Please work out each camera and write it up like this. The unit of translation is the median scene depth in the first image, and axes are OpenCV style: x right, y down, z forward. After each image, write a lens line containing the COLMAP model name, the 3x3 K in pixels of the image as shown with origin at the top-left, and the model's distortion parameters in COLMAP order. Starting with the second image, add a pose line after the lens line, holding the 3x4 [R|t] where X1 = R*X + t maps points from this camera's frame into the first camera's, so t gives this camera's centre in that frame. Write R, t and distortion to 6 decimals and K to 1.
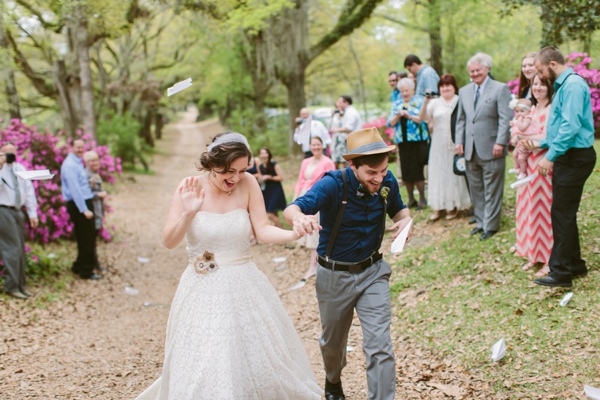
lens RADIAL K [[799.6, 0, 298.6], [0, 799.6, 202.0], [0, 0, 1]] dist [0.032383, 0.000000]
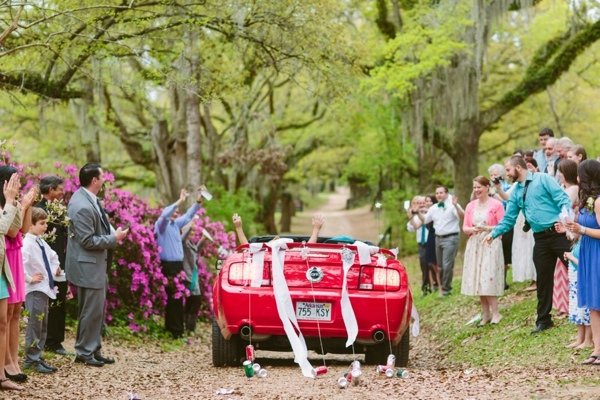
lens RADIAL K [[1493.1, 0, 299.8], [0, 1493.1, 199.6], [0, 0, 1]] dist [-0.008690, 0.000000]
pose [[0.985586, 0.027864, -0.166862, 0.064697], [-0.046105, 0.993247, -0.106462, 0.039473], [0.162769, 0.112621, 0.980216, -0.320036]]
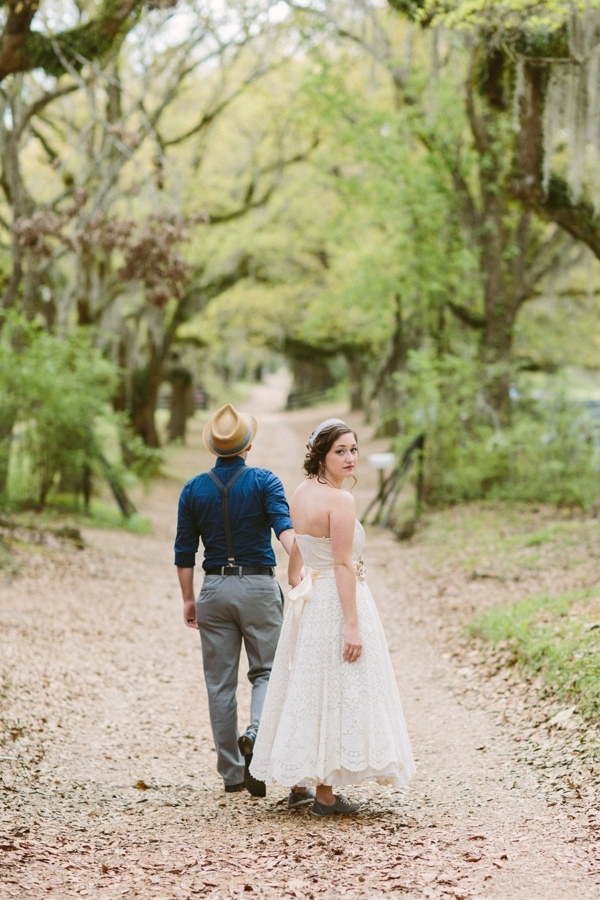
lens RADIAL K [[2078.0, 0, 300.5], [0, 2078.0, 450.8], [0, 0, 1]] dist [-0.197729, 0.000000]
pose [[0.990291, 0.077827, -0.115181, -0.027940], [-0.088618, 0.991832, -0.091734, 0.003235], [0.107101, 0.101051, 0.989100, 0.189249]]
